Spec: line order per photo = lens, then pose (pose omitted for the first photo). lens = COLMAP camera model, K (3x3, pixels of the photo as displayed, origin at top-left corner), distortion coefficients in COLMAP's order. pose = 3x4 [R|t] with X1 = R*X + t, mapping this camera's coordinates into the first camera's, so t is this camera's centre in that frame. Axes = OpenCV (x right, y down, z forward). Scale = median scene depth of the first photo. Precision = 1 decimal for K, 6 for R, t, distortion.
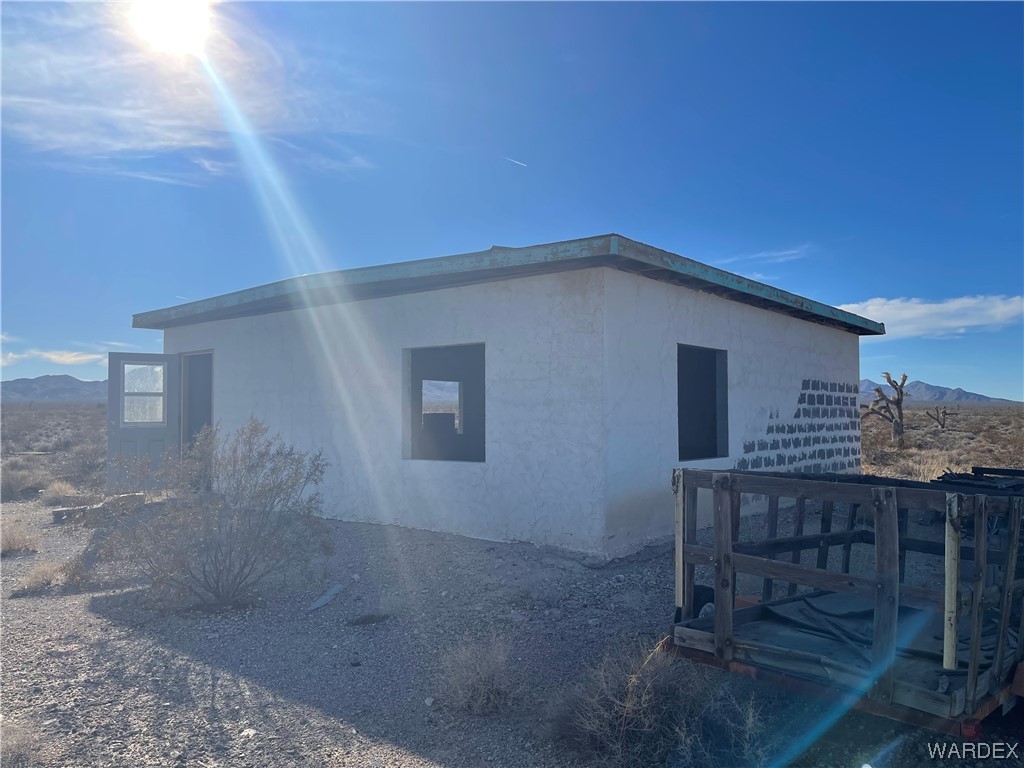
lens RADIAL K [[776.7, 0, 517.7], [0, 776.7, 387.9], [0, 0, 1]] dist [0.061984, -0.072890]
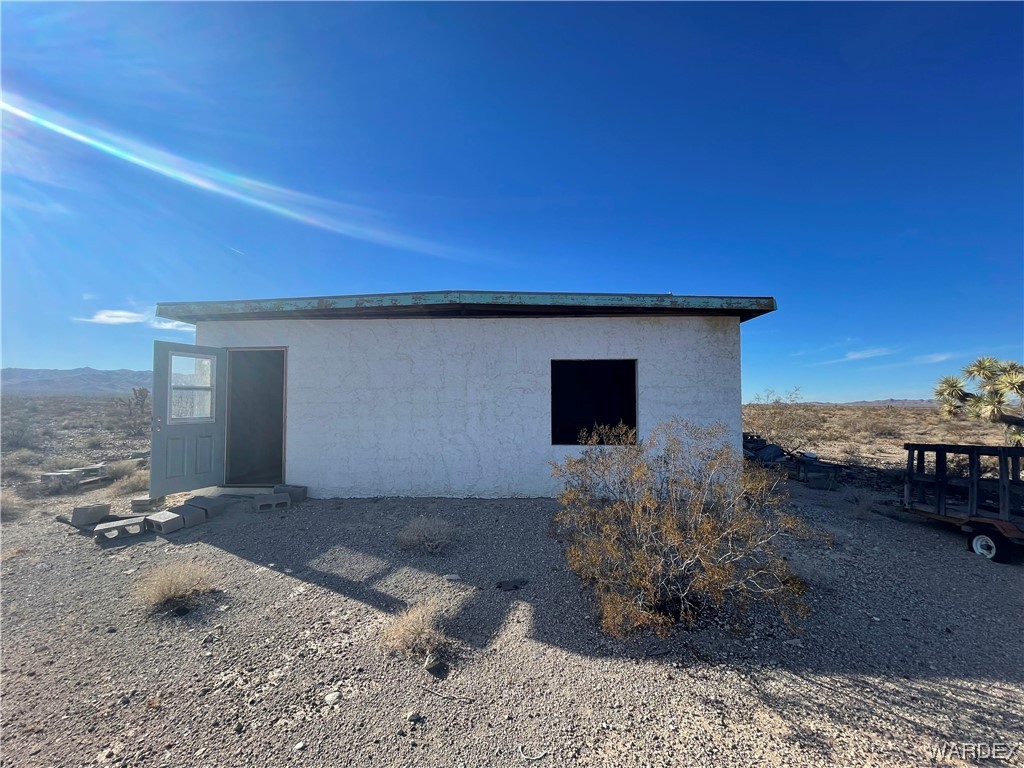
lens RADIAL K [[415.6, 0, 485.5], [0, 415.6, 385.0], [0, 0, 1]] dist [0.001913, -0.001169]
pose [[0.803020, 0.029130, 0.595239, -0.816593], [-0.022719, 0.999575, -0.018267, 0.008682], [-0.595518, 0.001146, 0.803341, 0.649909]]
